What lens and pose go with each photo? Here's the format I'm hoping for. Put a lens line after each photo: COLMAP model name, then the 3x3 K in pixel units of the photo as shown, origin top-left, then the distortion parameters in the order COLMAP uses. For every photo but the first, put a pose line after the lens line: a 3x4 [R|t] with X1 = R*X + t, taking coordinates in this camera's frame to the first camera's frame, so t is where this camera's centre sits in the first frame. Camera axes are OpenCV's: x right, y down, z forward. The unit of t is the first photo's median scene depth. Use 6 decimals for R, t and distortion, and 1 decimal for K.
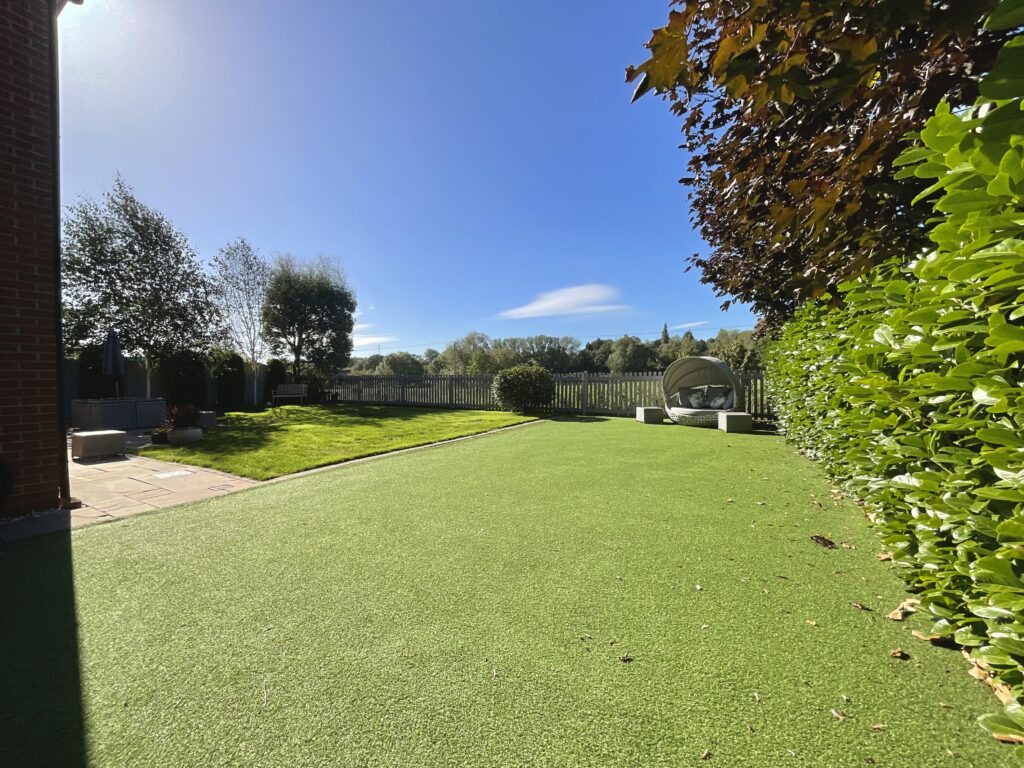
lens RADIAL K [[420.1, 0, 508.7], [0, 420.1, 379.6], [0, 0, 1]] dist [0.003091, 0.000994]
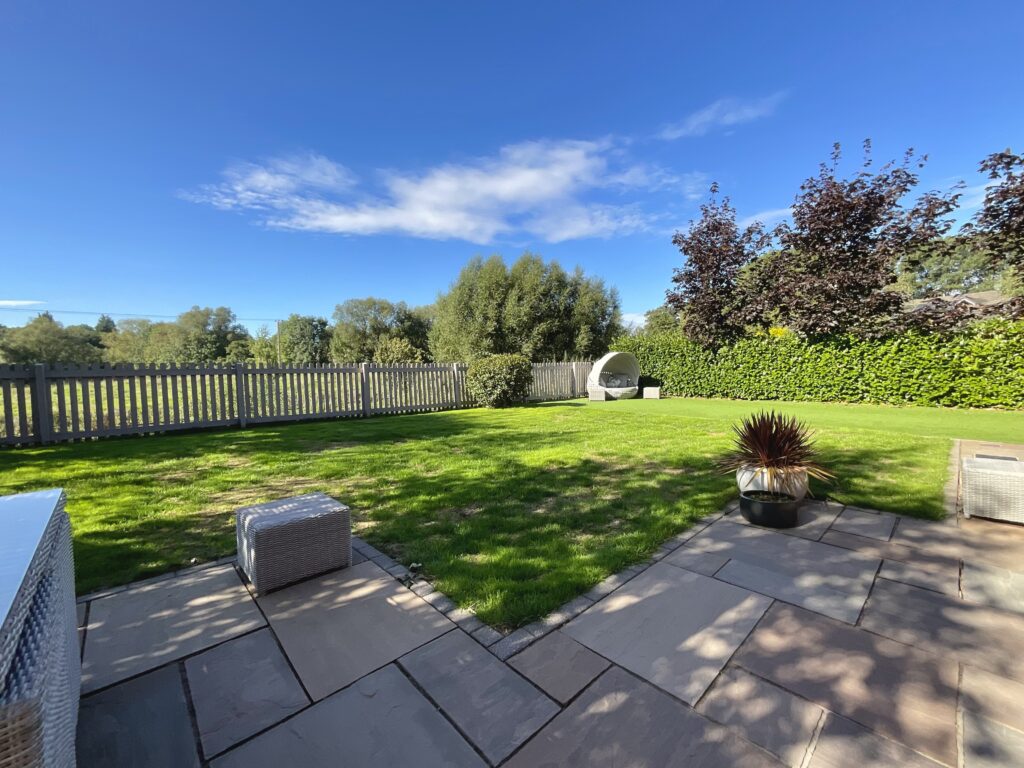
lens RADIAL K [[420.1, 0, 506.0], [0, 420.1, 392.4], [0, 0, 1]] dist [0.003091, 0.000994]
pose [[0.275393, -0.051954, 0.959927, -0.525216], [0.019398, 0.998636, 0.048484, 0.003078], [-0.961136, 0.005268, 0.276025, 0.469719]]
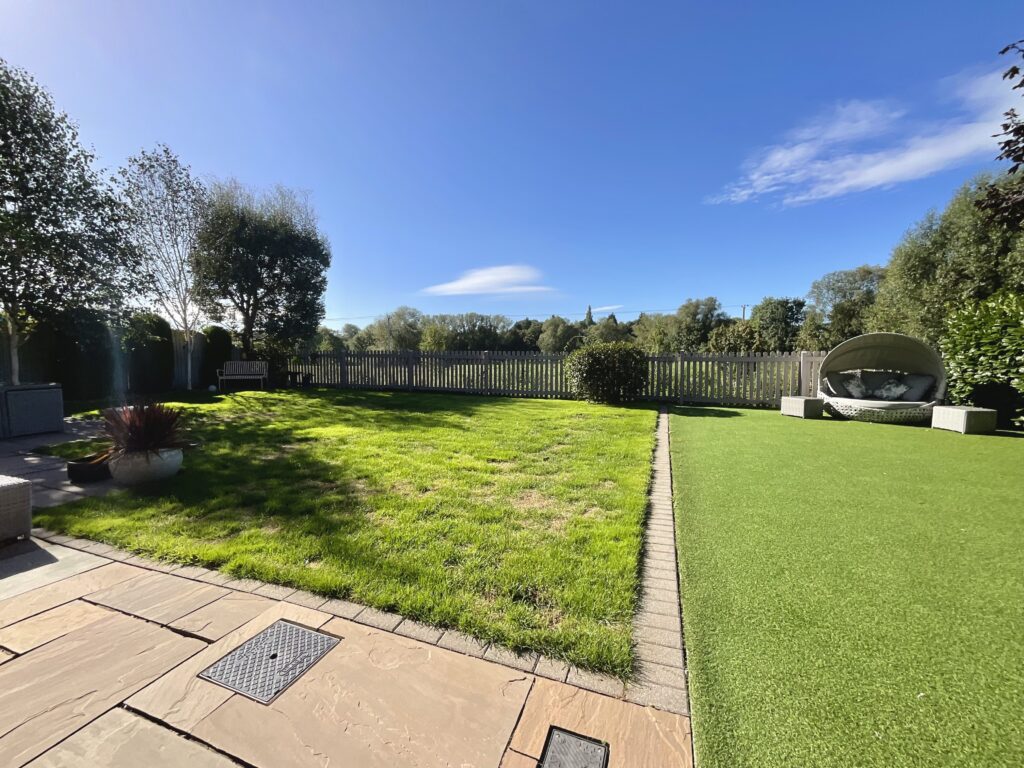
lens RADIAL K [[420.1, 0, 512.2], [0, 420.1, 382.2], [0, 0, 1]] dist [0.003091, 0.000994]
pose [[0.982492, 0.001825, 0.186296, -0.175584], [-0.012426, 0.998367, 0.055750, 0.000635], [-0.185891, -0.057088, 0.980911, 0.173700]]
